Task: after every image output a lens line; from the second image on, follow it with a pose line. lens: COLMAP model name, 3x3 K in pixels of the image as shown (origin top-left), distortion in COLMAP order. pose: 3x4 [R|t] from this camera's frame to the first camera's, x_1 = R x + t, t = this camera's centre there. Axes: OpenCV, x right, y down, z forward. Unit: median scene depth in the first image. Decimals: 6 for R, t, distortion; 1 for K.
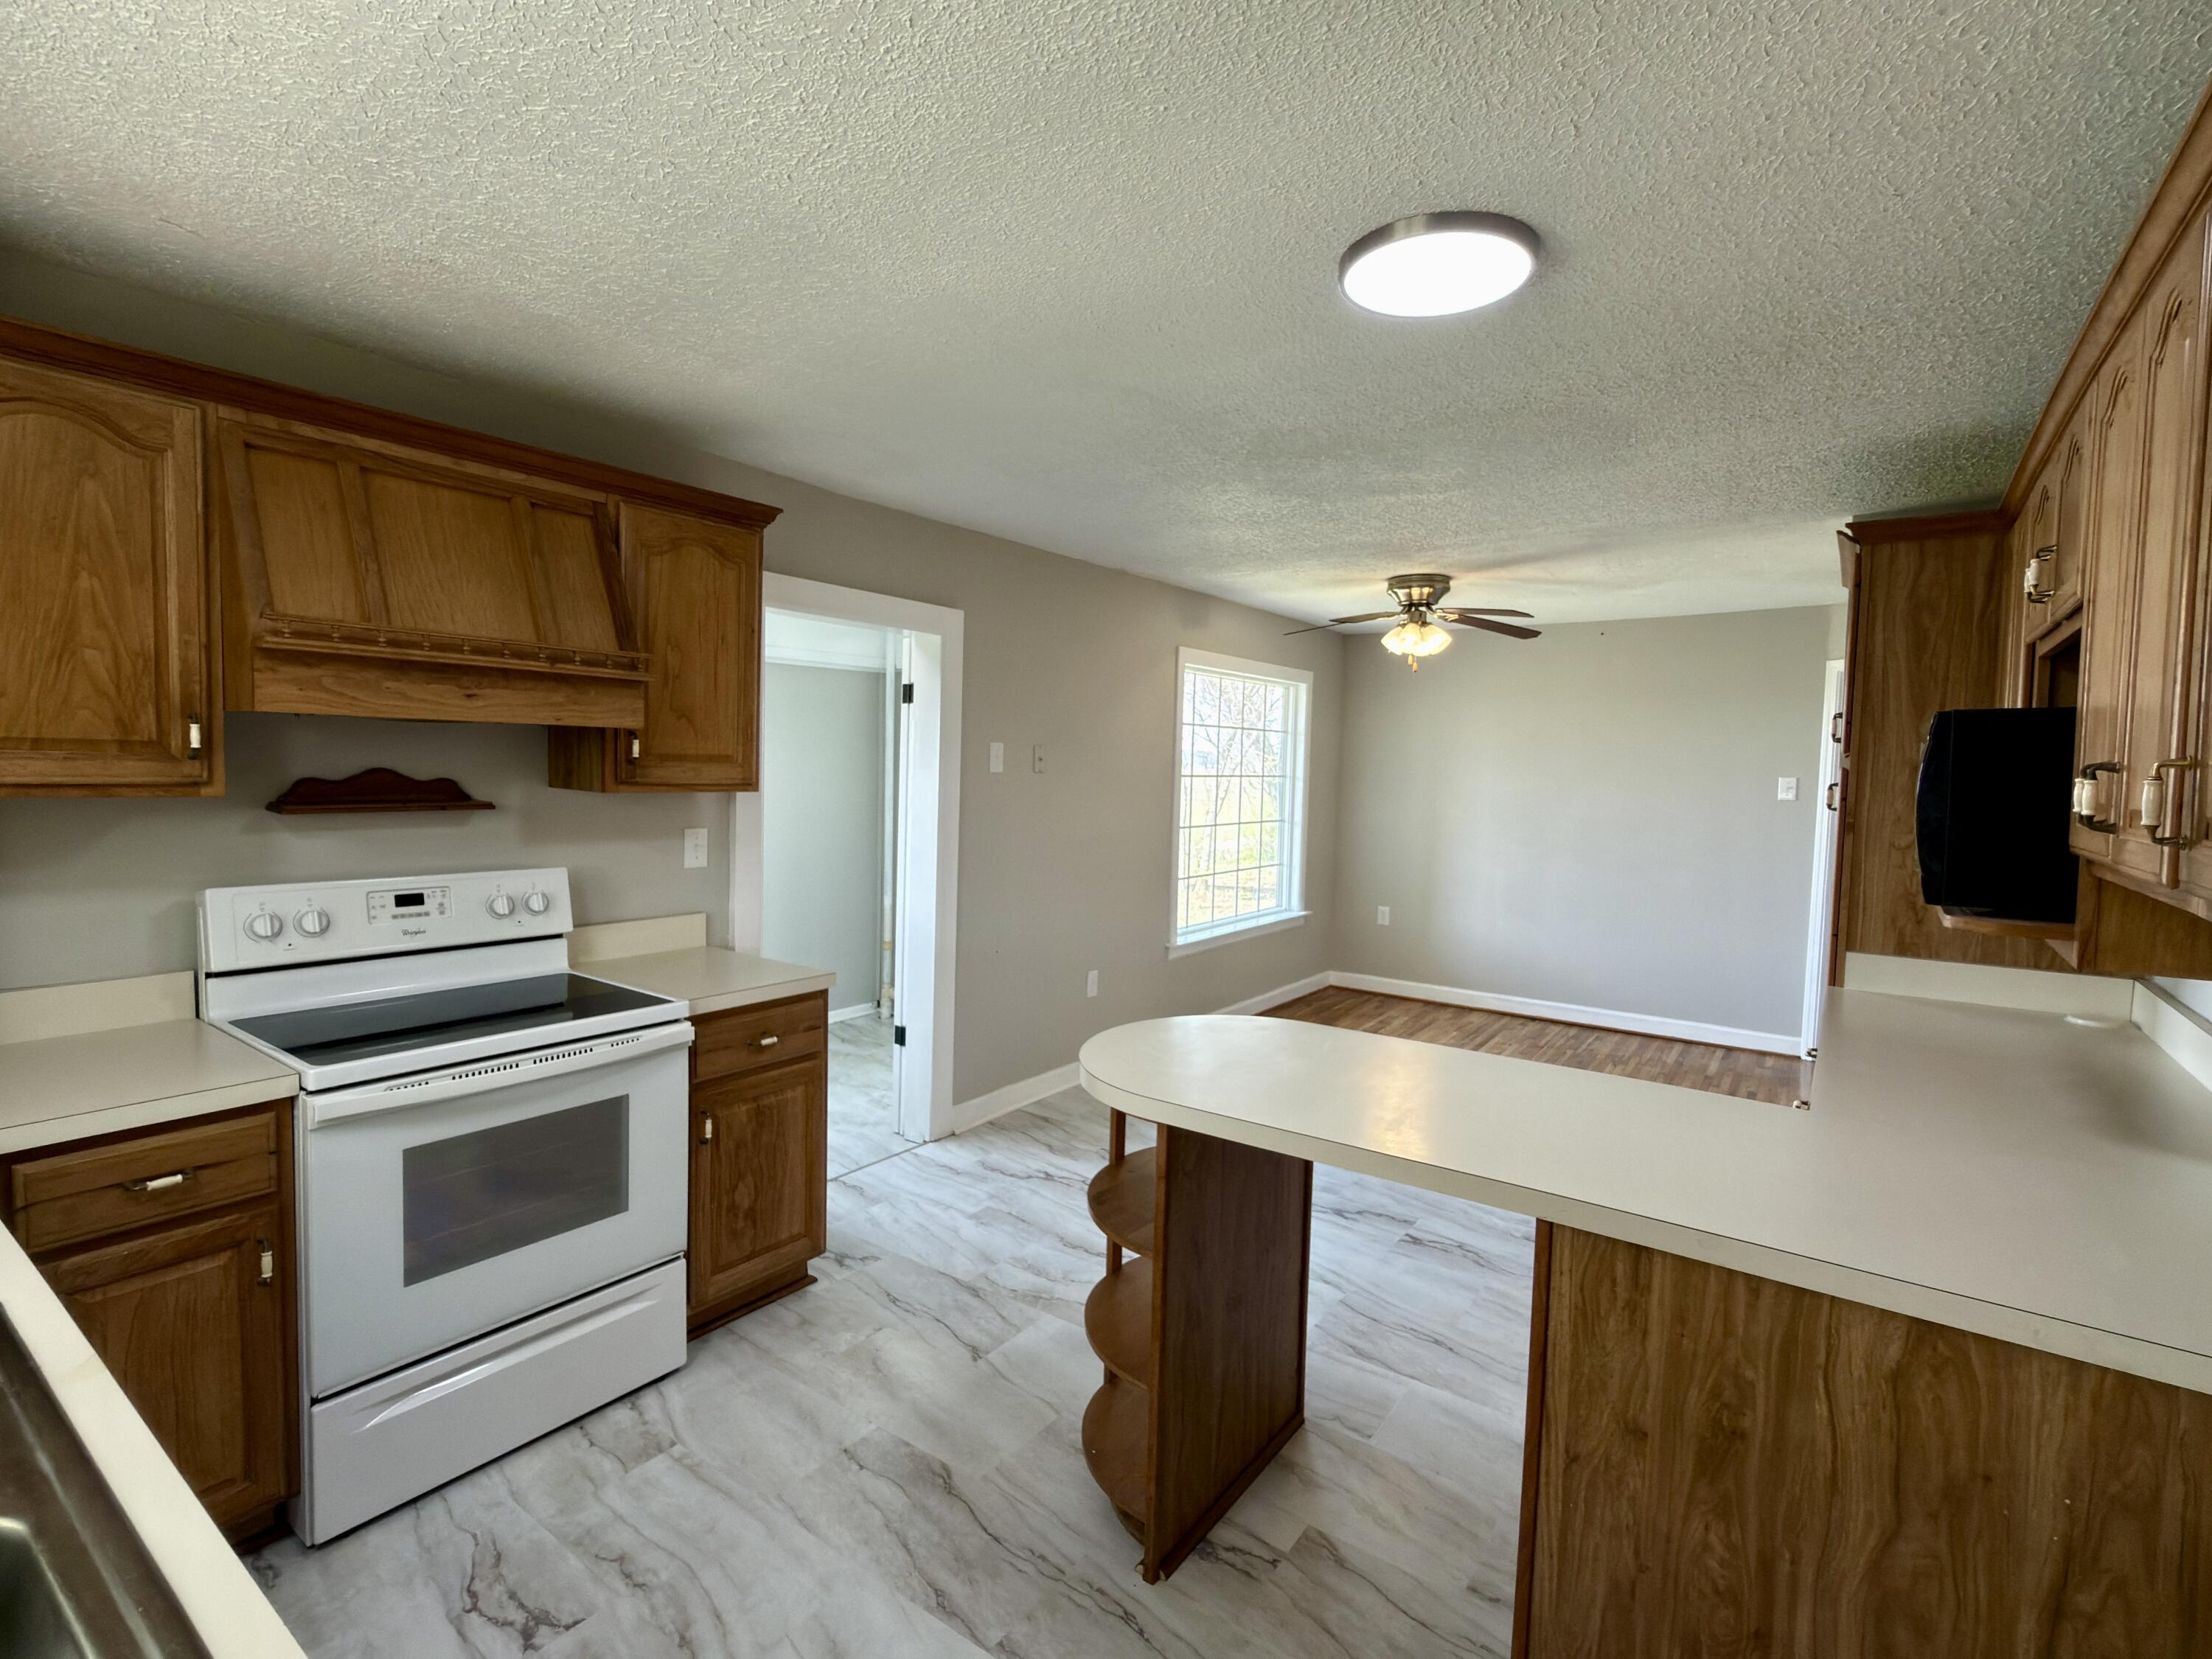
lens RADIAL K [[1030.0, 0, 1108.3], [0, 1030.0, 823.9], [0, 0, 1]] dist [0.001963, 0.000050]
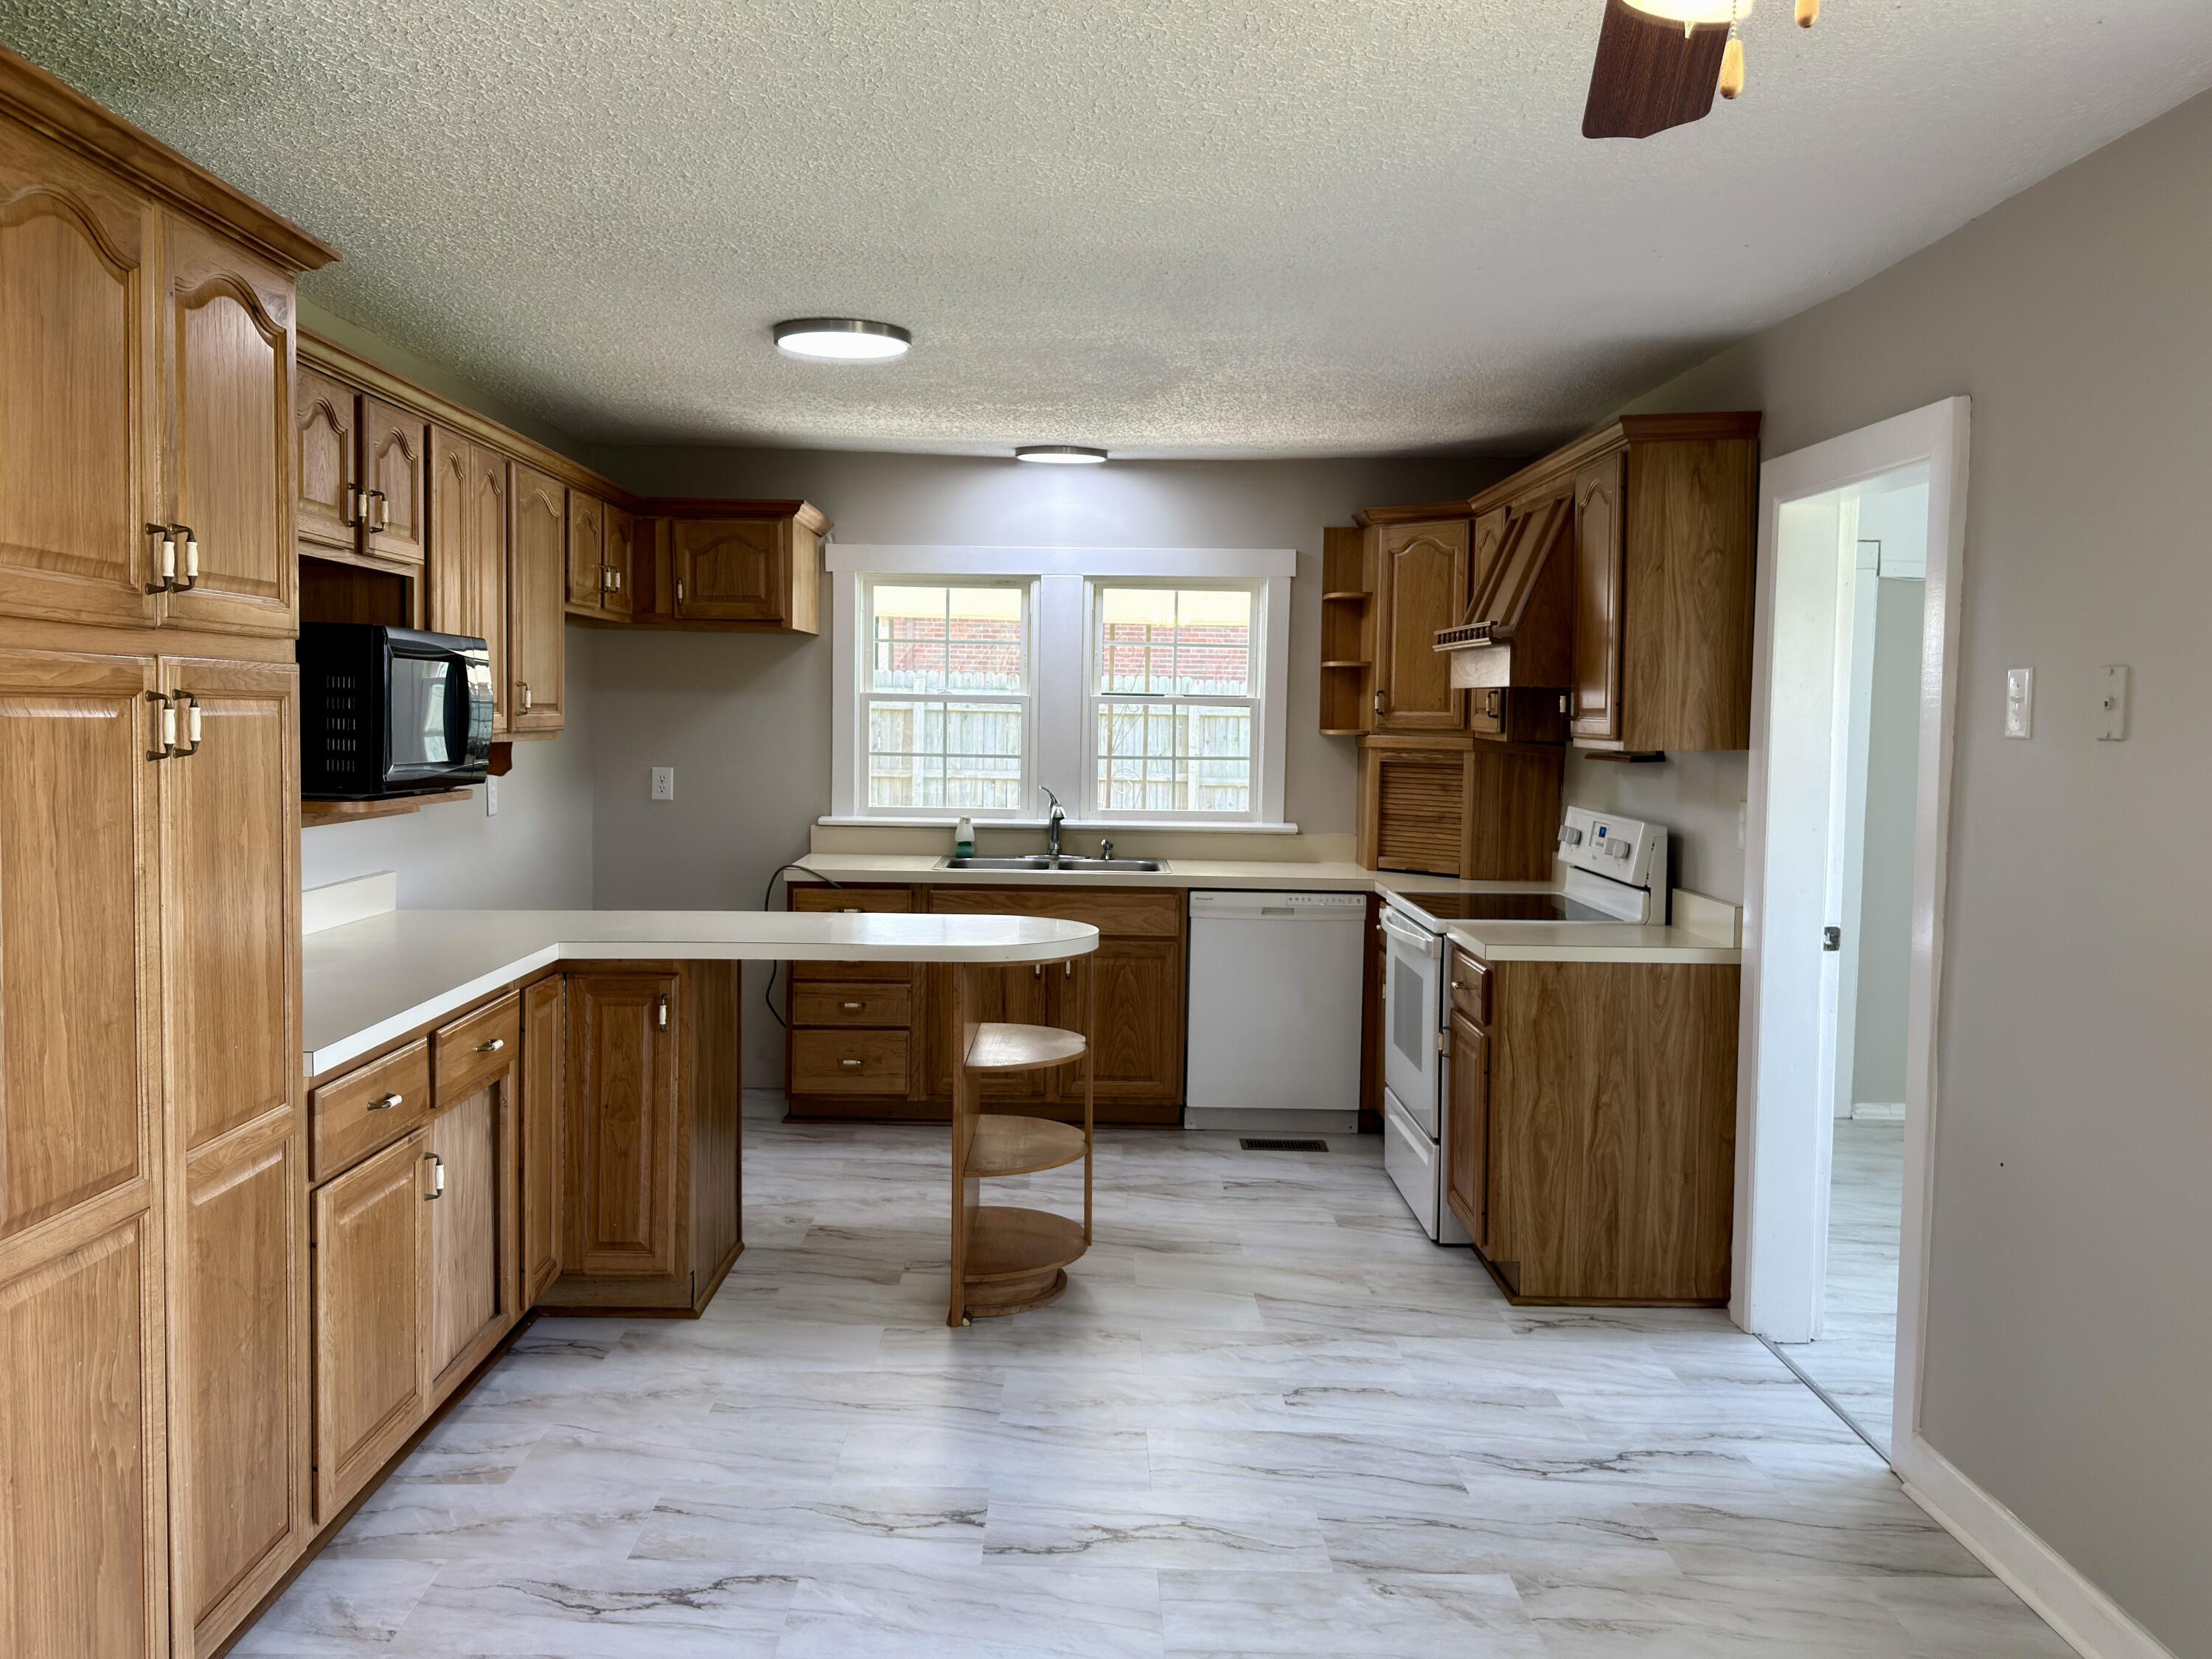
lens RADIAL K [[1799.8, 0, 1109.7], [0, 1799.8, 816.6], [0, 0, 1]] dist [0.081622, -0.139085]
pose [[-0.801140, 0.001063, -0.598476, 0.761760], [-0.067360, 0.993484, 0.091935, -0.073107], [0.594674, 0.113966, -0.795848, 1.648496]]
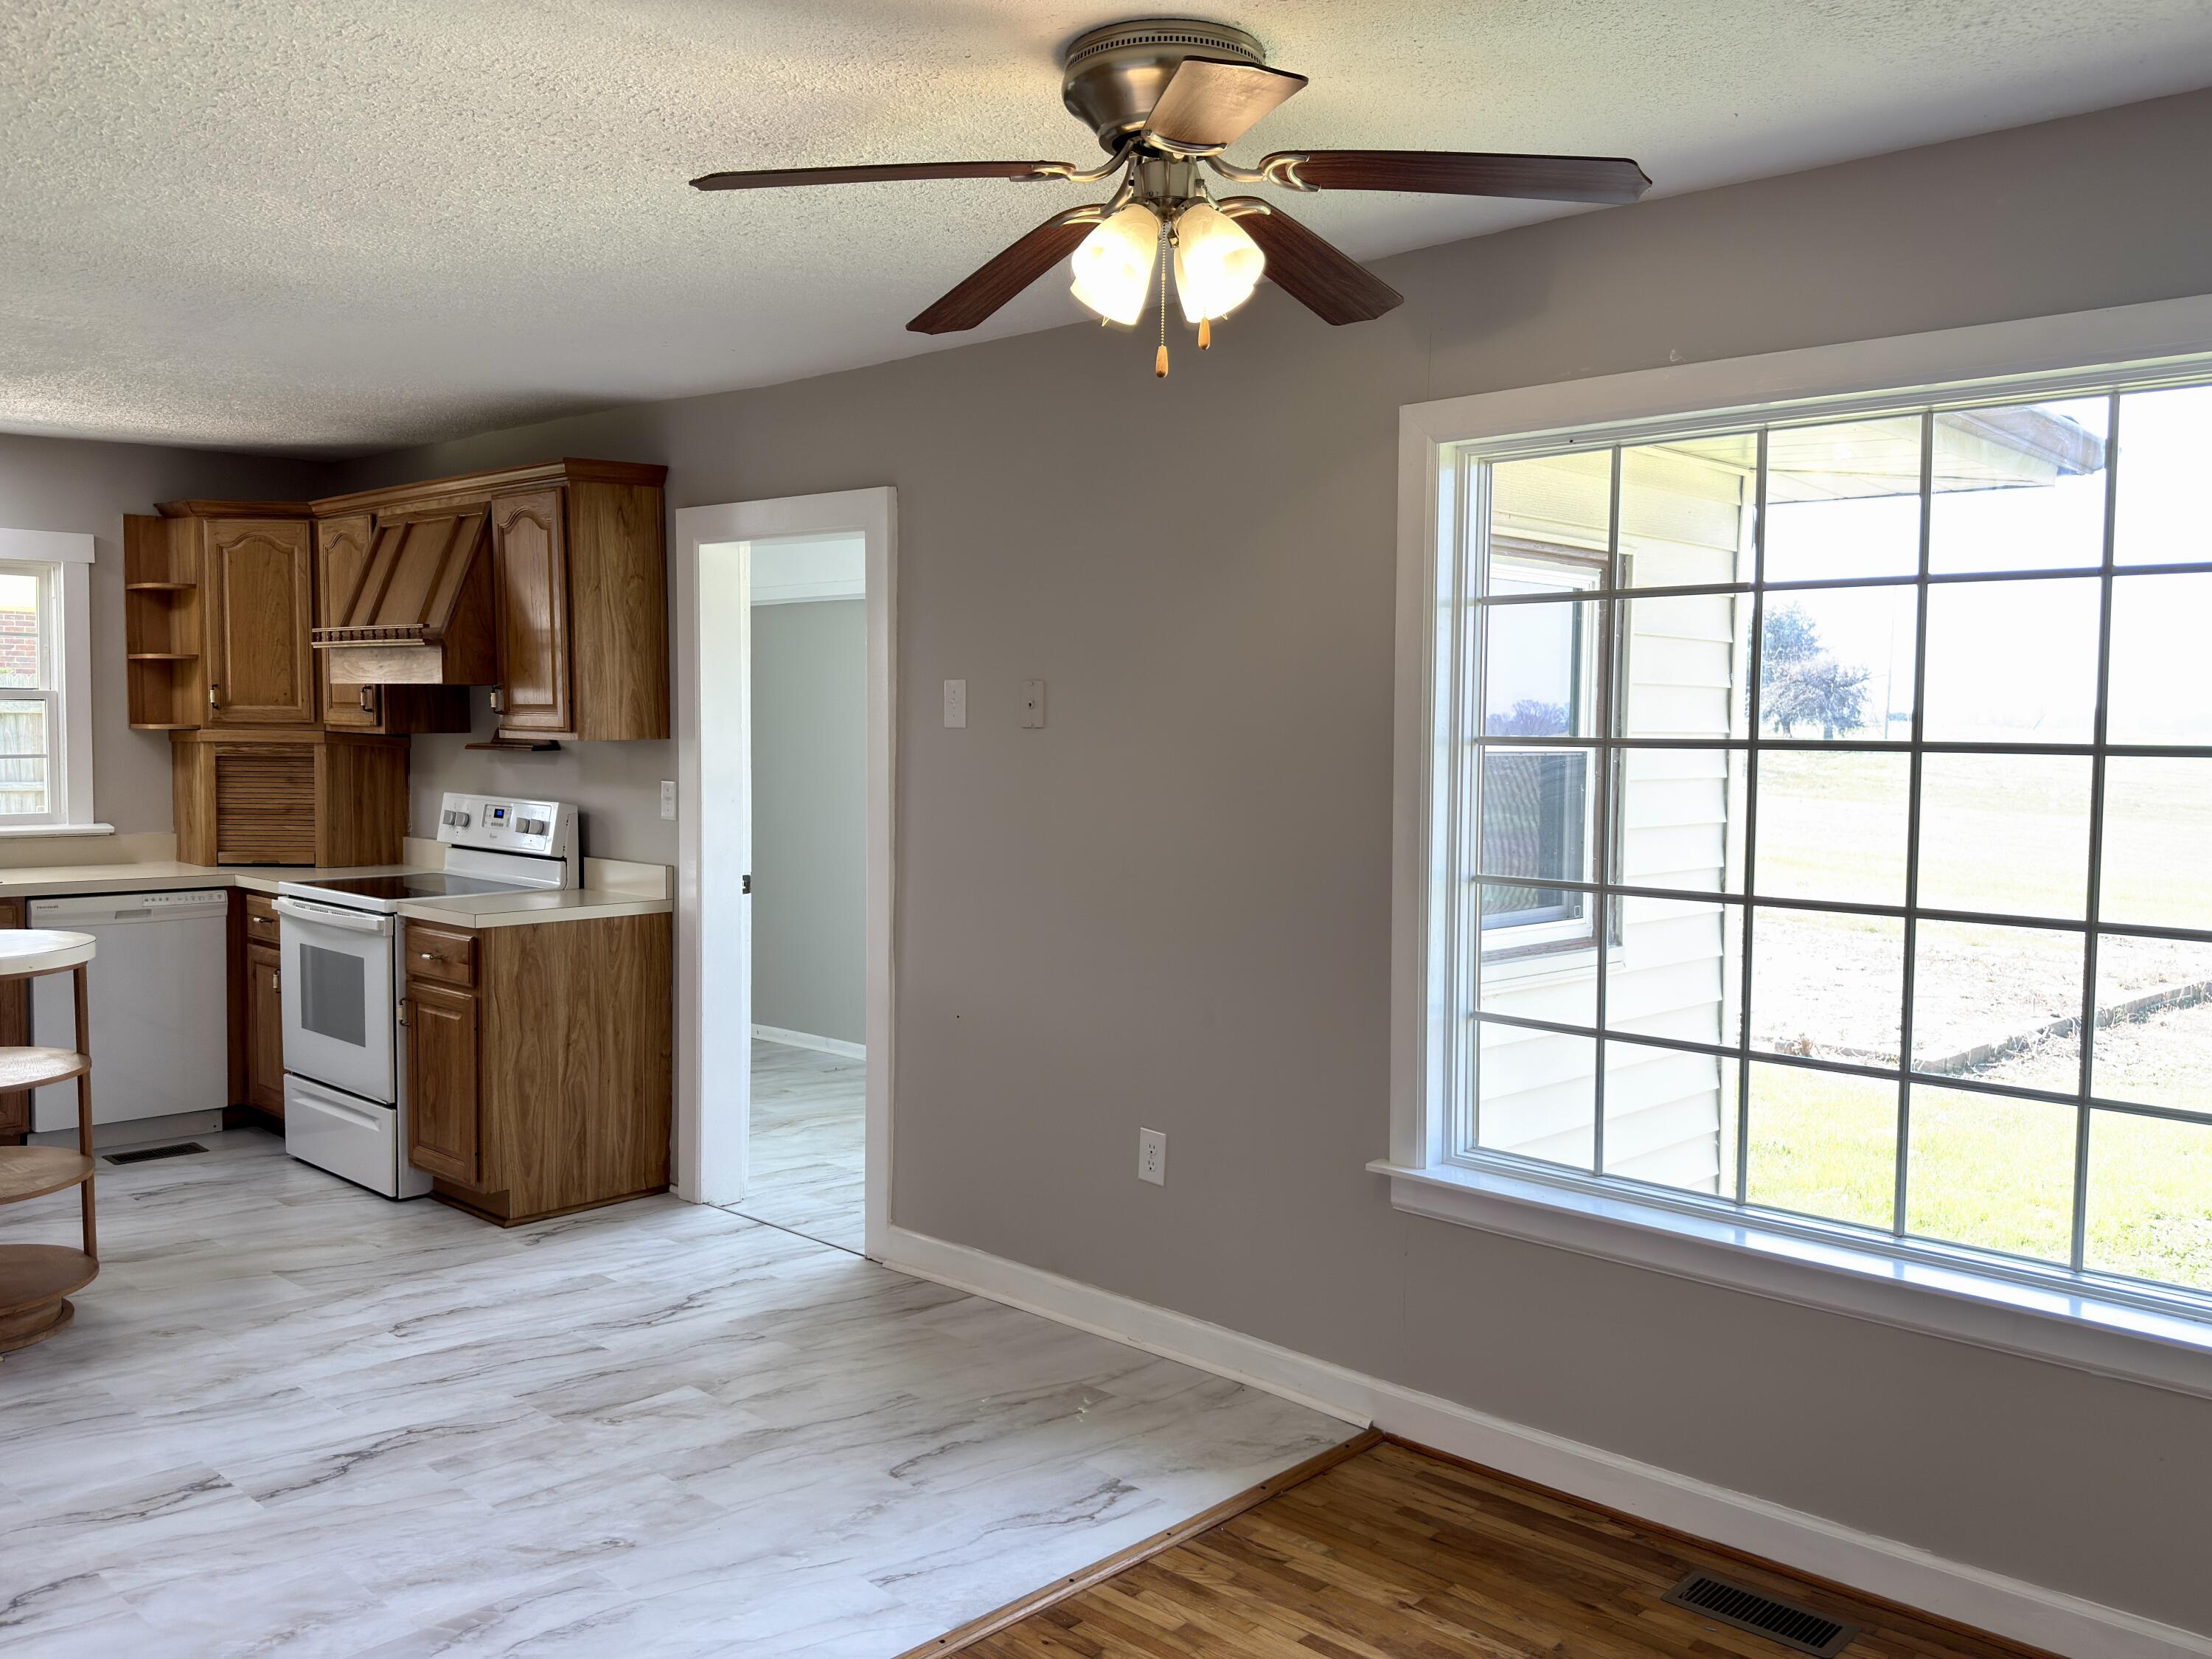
lens RADIAL K [[1799.8, 0, 1120.6], [0, 1799.8, 807.4], [0, 0, 1]] dist [0.081622, -0.139085]
pose [[-0.122114, 0.023972, -0.992227, 1.152296], [-0.071252, 0.996917, 0.032855, -0.052784], [0.989955, 0.074710, -0.120030, 1.477142]]
